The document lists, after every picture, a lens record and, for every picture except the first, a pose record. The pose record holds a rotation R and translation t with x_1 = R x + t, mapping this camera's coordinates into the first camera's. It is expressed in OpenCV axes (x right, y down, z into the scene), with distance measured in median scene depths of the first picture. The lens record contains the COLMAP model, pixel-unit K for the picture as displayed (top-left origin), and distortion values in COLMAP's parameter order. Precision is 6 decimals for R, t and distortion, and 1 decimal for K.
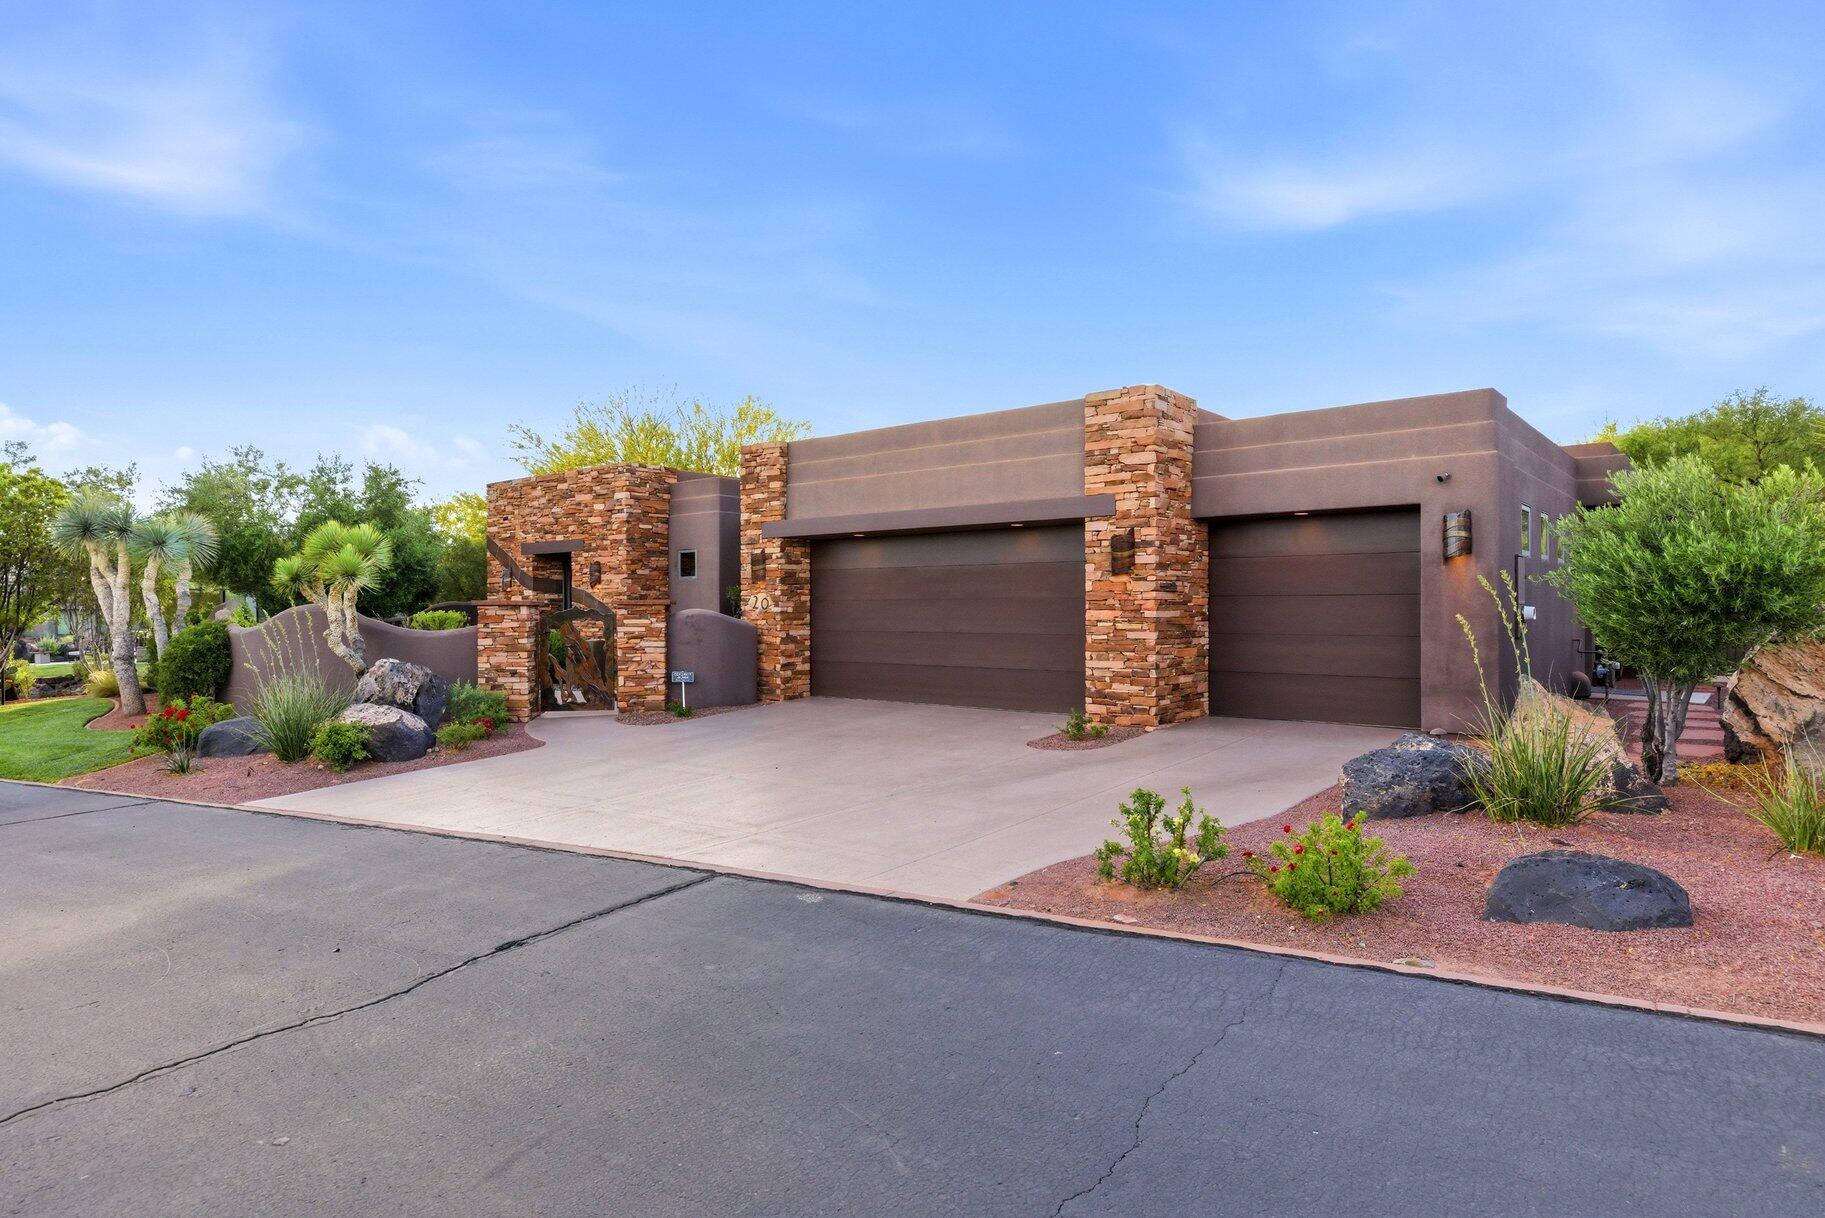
lens RADIAL K [[1045.5, 0, 941.2], [0, 1045.5, 601.4], [0, 0, 1]] dist [-0.000872, -0.000624]
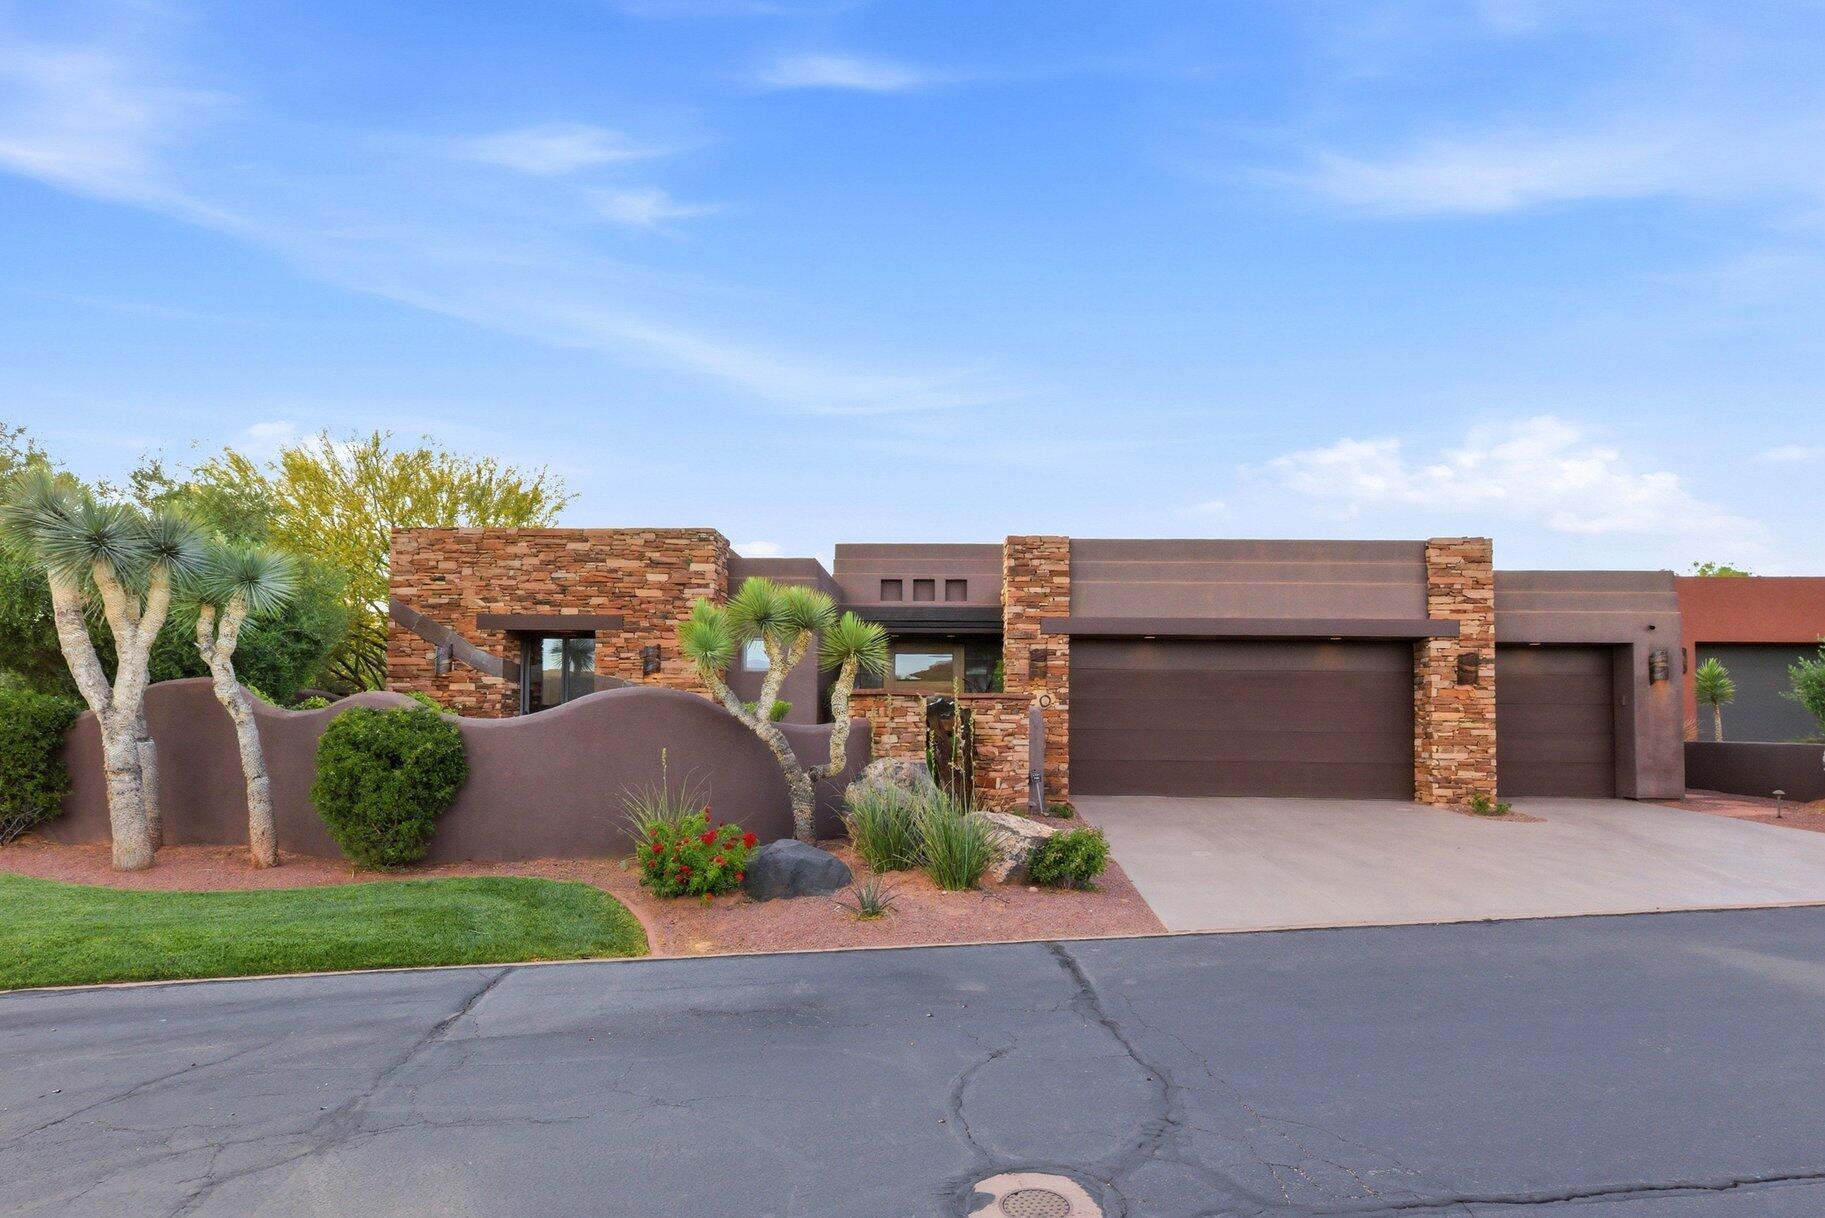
lens RADIAL K [[1056.4, 0, 915.6], [0, 1056.4, 675.6], [0, 0, 1]] dist [0.019060, -0.027567]
pose [[0.796477, 0.037613, 0.603498, -0.949753], [-0.016601, 0.999047, -0.040357, 0.022200], [-0.604441, 0.022124, 0.796342, 0.322986]]
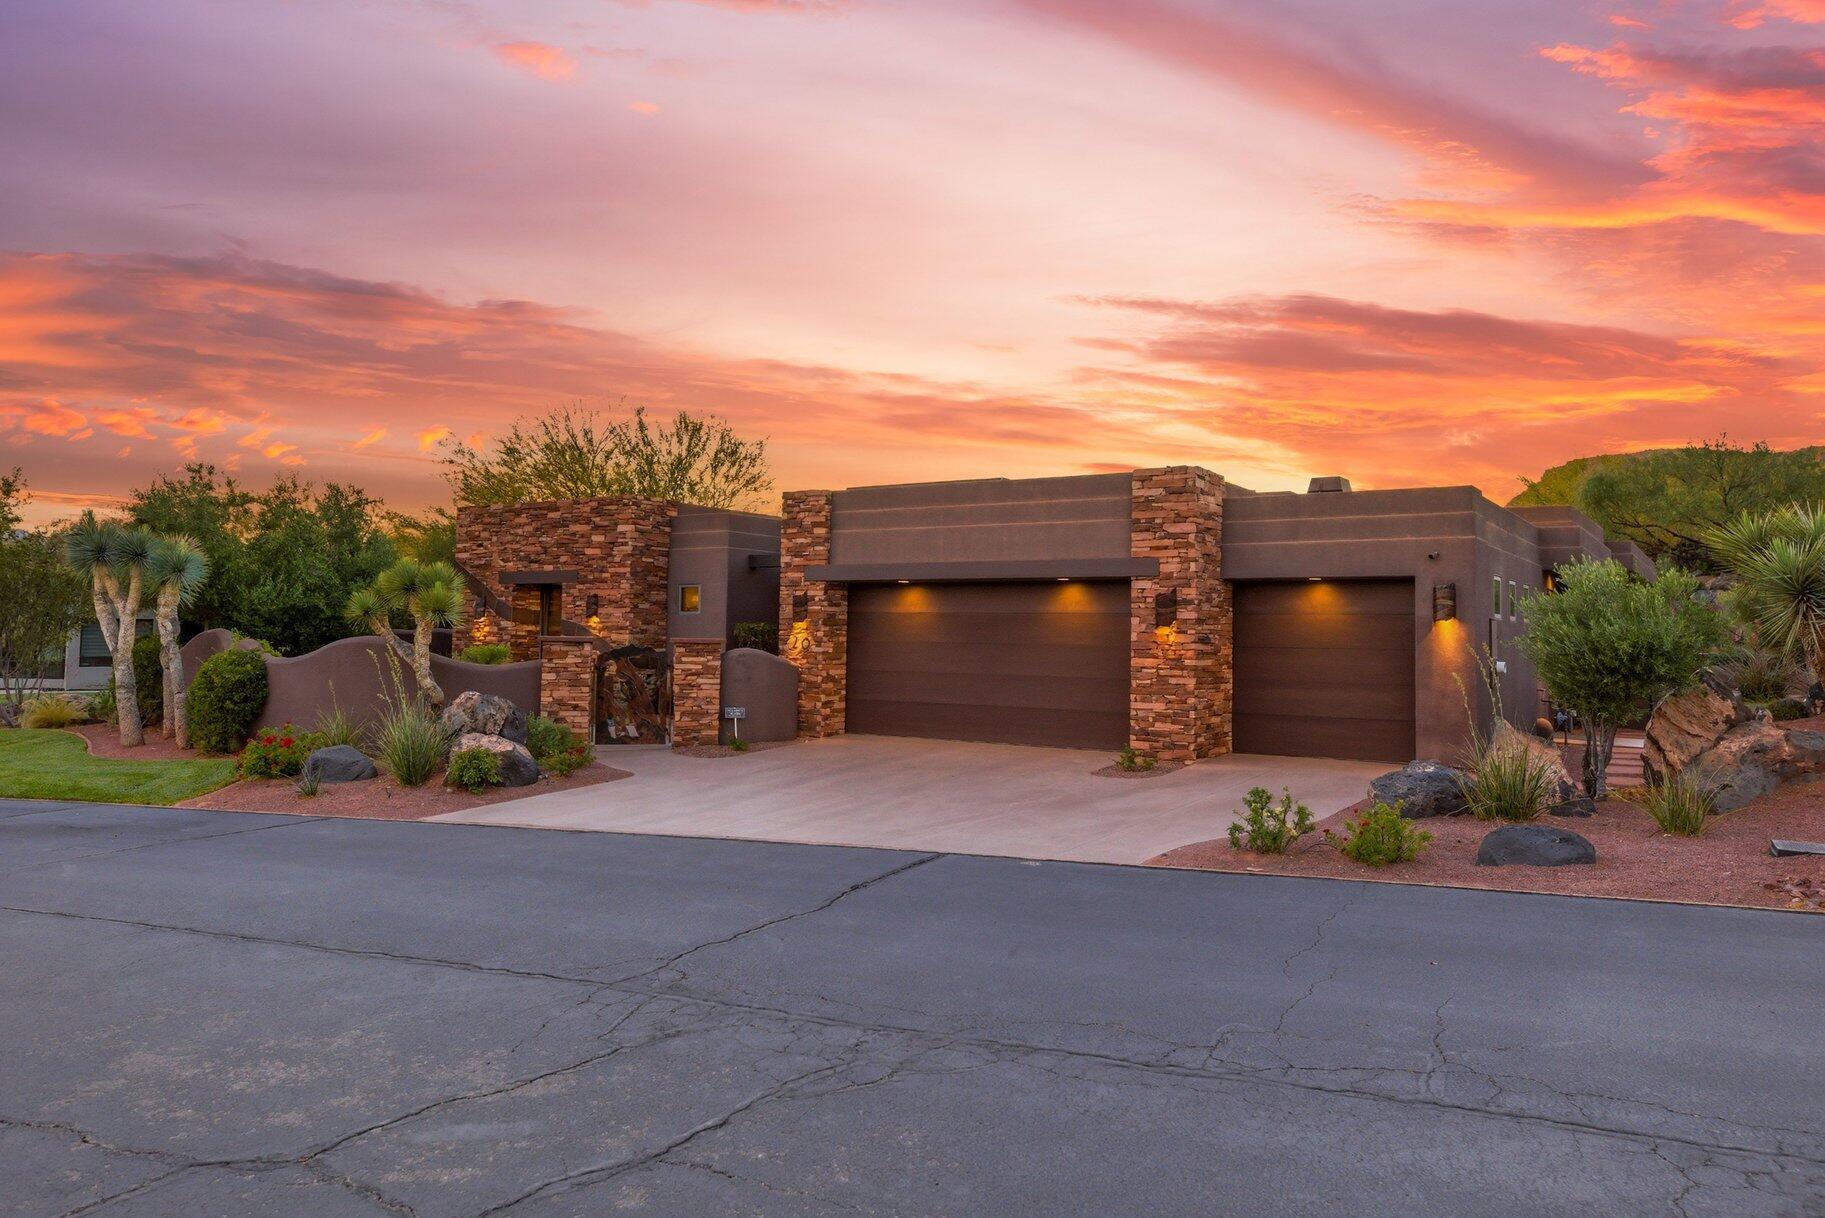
lens RADIAL K [[1273.9, 0, 948.4], [0, 1273.9, 553.8], [0, 0, 1]] dist [0.001208, 0.001723]
pose [[0.994253, 0.025893, 0.103877, -0.178894], [-0.019650, 0.997964, -0.060683, -0.014385], [-0.105237, 0.058293, 0.992737, -0.315214]]
